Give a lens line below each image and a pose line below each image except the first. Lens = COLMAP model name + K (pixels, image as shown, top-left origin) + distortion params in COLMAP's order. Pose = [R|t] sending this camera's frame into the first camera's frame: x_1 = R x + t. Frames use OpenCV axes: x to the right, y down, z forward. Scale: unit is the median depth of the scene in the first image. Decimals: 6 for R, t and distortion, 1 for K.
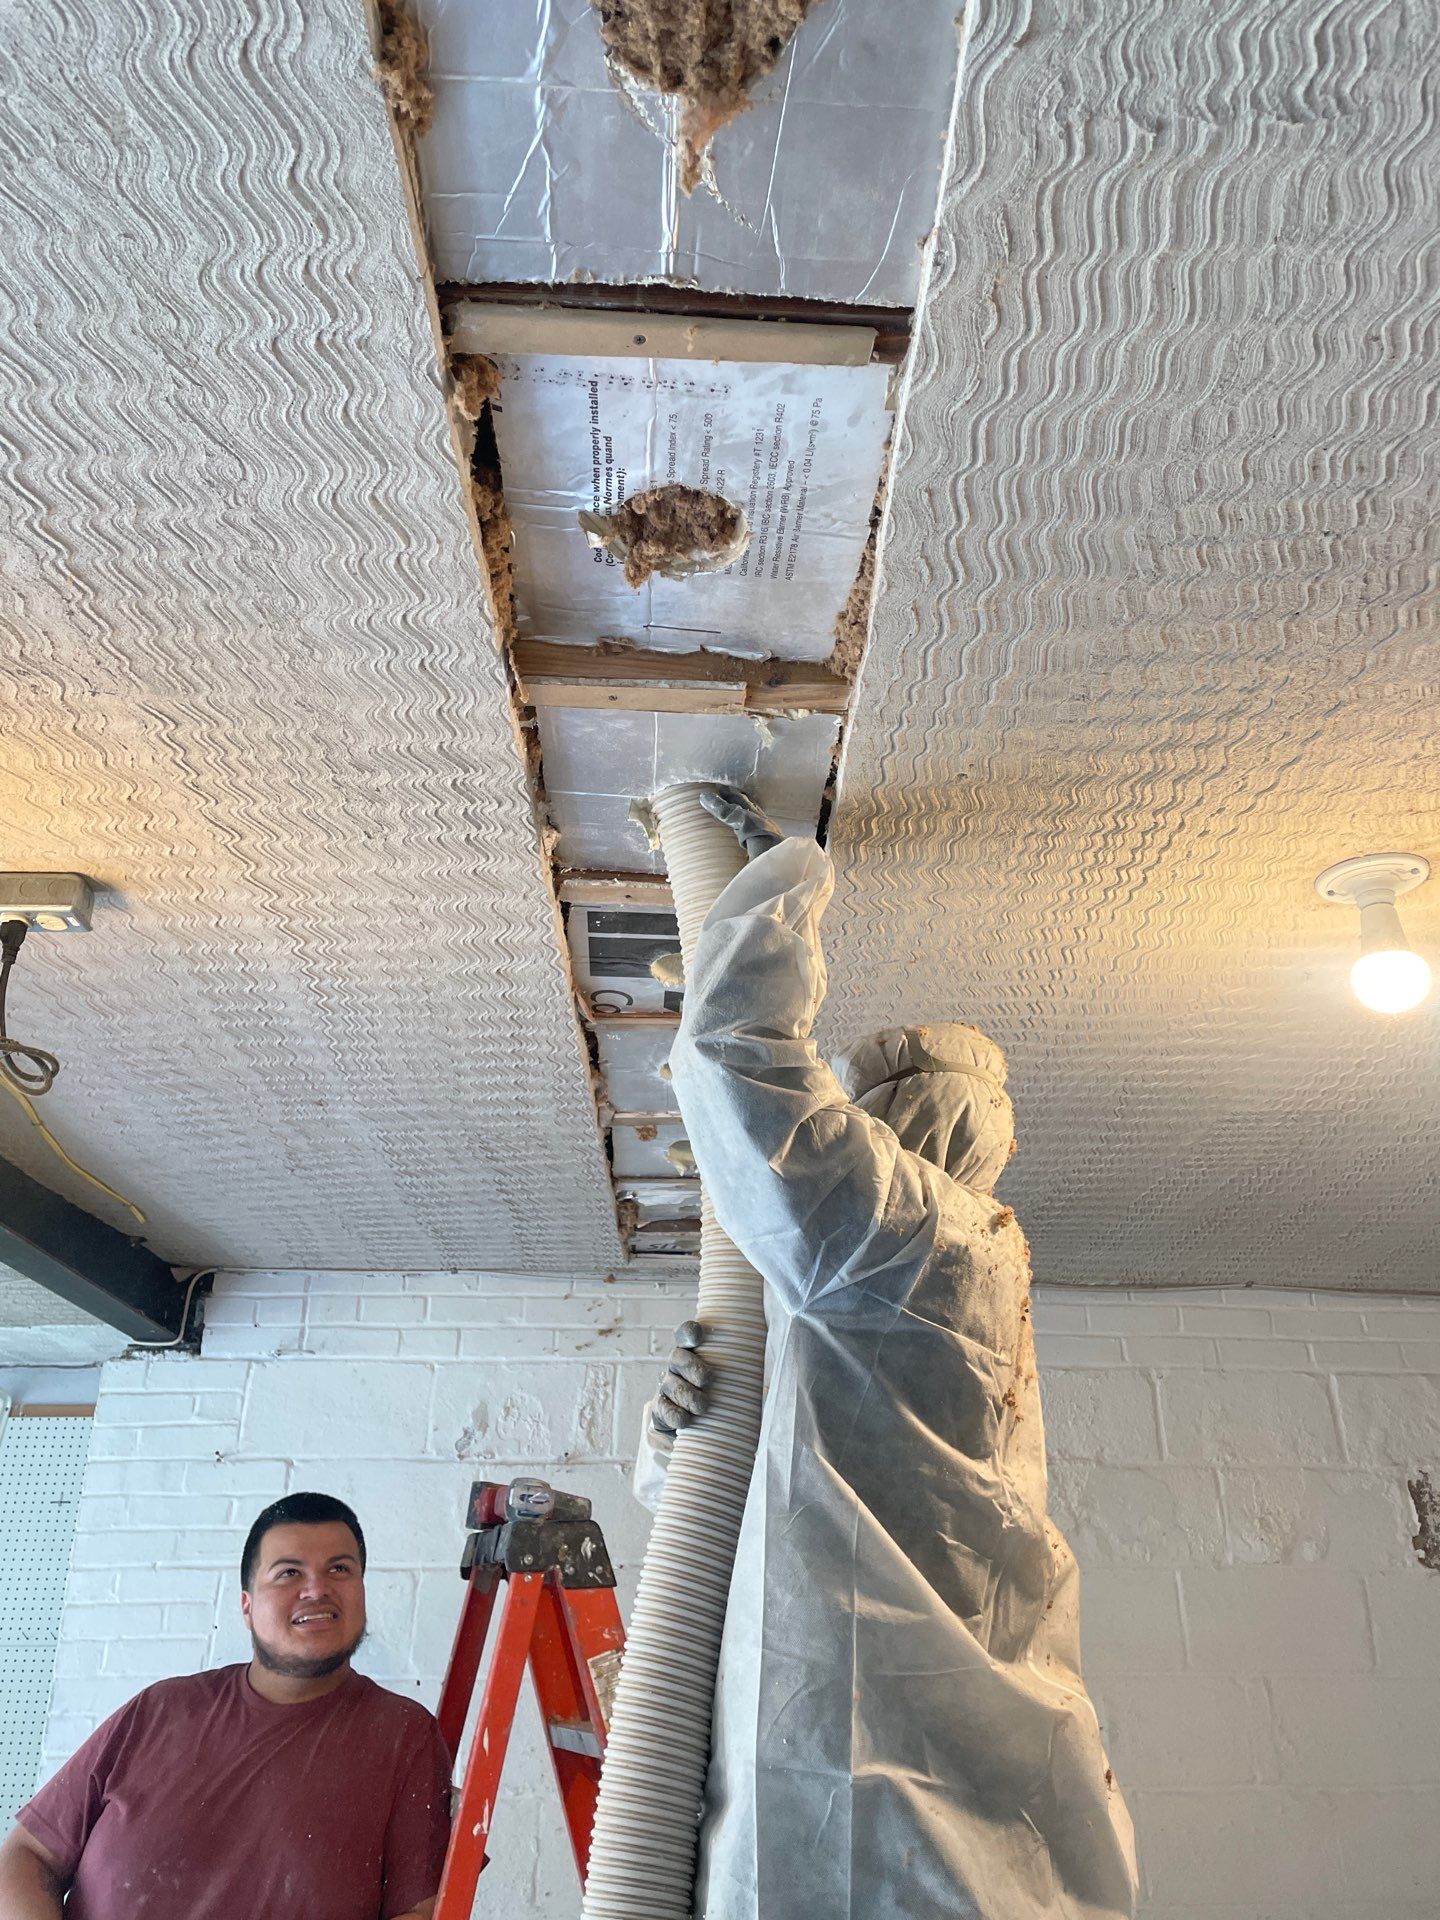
lens RADIAL K [[1508.8, 0, 671.0], [0, 1508.8, 952.8], [0, 0, 1]] dist [0.082967, -0.111265]
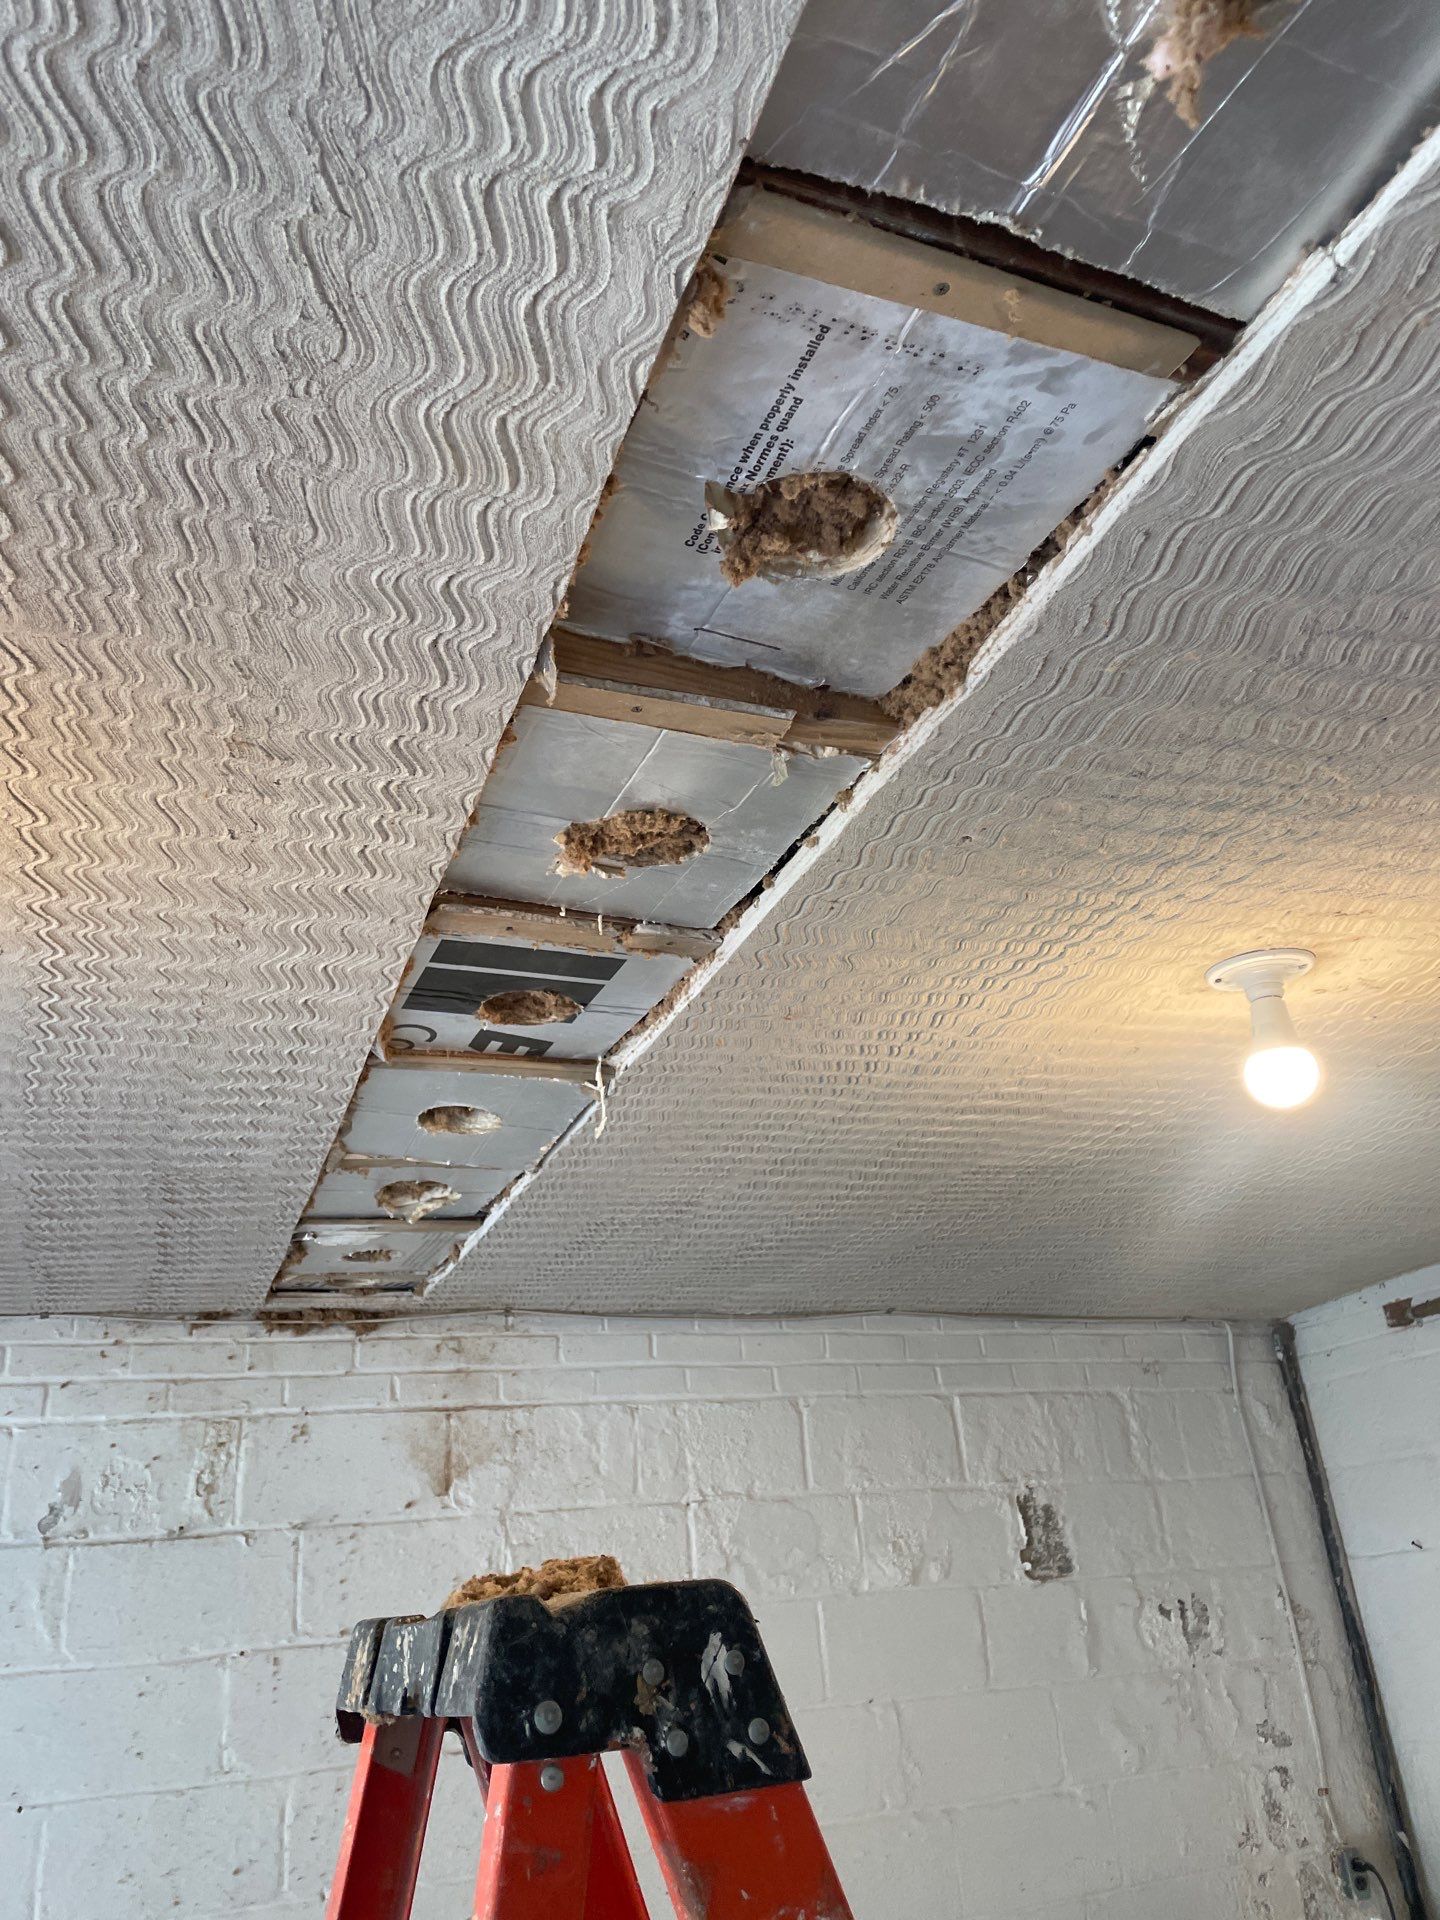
lens RADIAL K [[1508.8, 0, 705.2], [0, 1508.8, 940.3], [0, 0, 1]] dist [0.082967, -0.111265]
pose [[0.935116, 0.068947, 0.347569, -0.279207], [-0.071352, 0.997434, -0.005889, -0.043082], [-0.347083, -0.019293, 0.937636, 0.225447]]
